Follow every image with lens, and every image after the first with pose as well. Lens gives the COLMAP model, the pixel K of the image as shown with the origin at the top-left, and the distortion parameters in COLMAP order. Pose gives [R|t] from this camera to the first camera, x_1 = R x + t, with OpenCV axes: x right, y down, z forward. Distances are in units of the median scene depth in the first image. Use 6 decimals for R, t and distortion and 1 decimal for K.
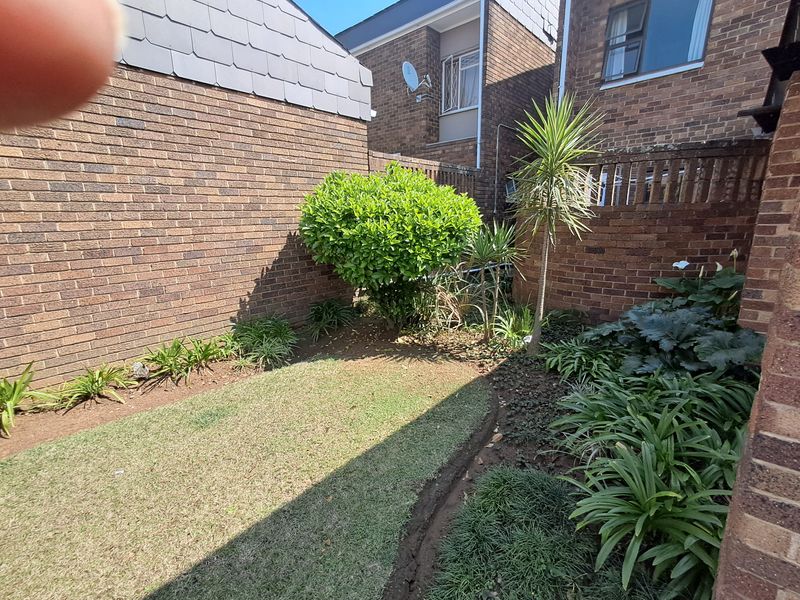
lens RADIAL K [[364.7, 0, 399.0], [0, 364.7, 301.1], [0, 0, 1]] dist [-0.003460, 0.003564]
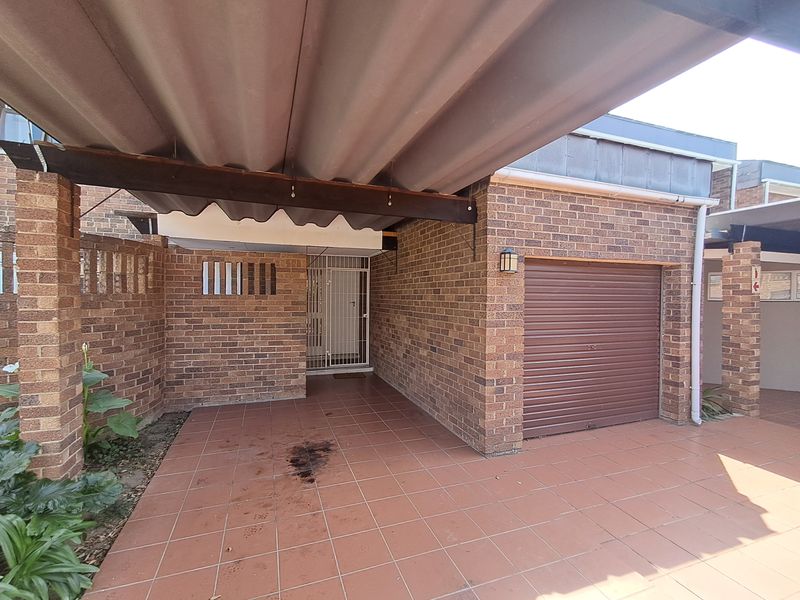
lens RADIAL K [[364.7, 0, 403.6], [0, 364.7, 298.6], [0, 0, 1]] dist [-0.003460, 0.003564]
pose [[0.448252, 0.016365, 0.893757, 0.364544], [0.191208, 0.974936, -0.113749, 0.008129], [-0.873218, 0.221882, 0.433888, -0.124592]]
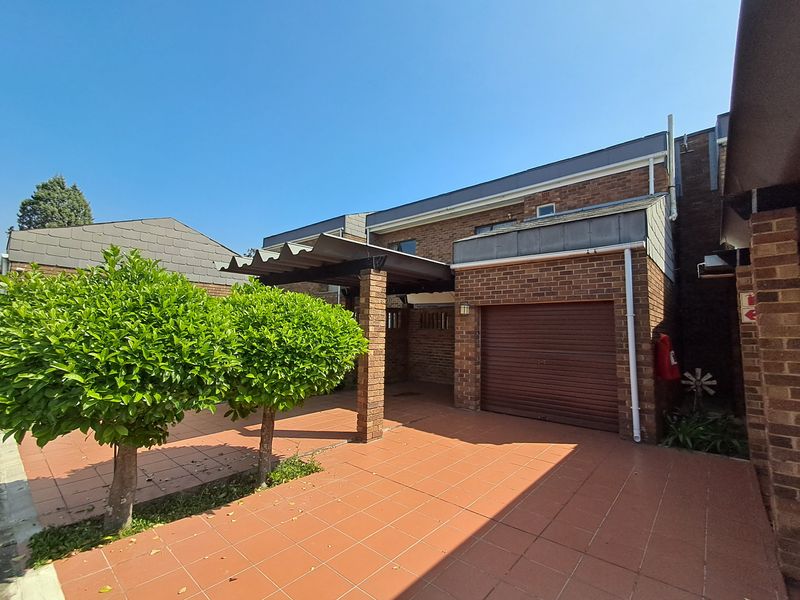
lens RADIAL K [[364.7, 0, 401.3], [0, 364.7, 303.6], [0, 0, 1]] dist [-0.003460, 0.003564]
pose [[0.998442, 0.042227, 0.036482, 0.865913], [-0.028973, 0.951000, -0.307831, 0.357967], [-0.047693, 0.306295, 0.950741, -1.513843]]
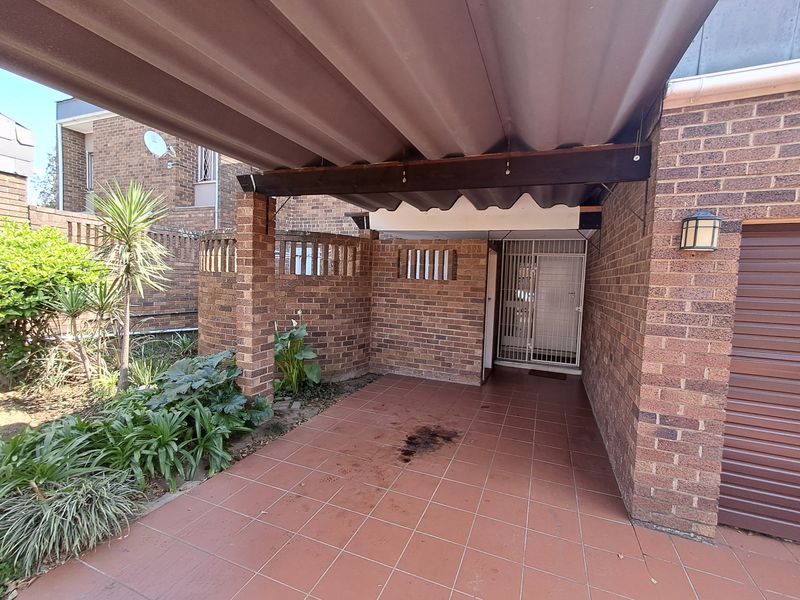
lens RADIAL K [[364.7, 0, 401.5], [0, 364.7, 298.5], [0, 0, 1]] dist [-0.003460, 0.003564]
pose [[0.932787, 0.036313, 0.358594, 0.639558], [0.026858, 0.985143, -0.169625, 0.043467], [-0.359426, 0.167855, 0.917953, -0.295112]]
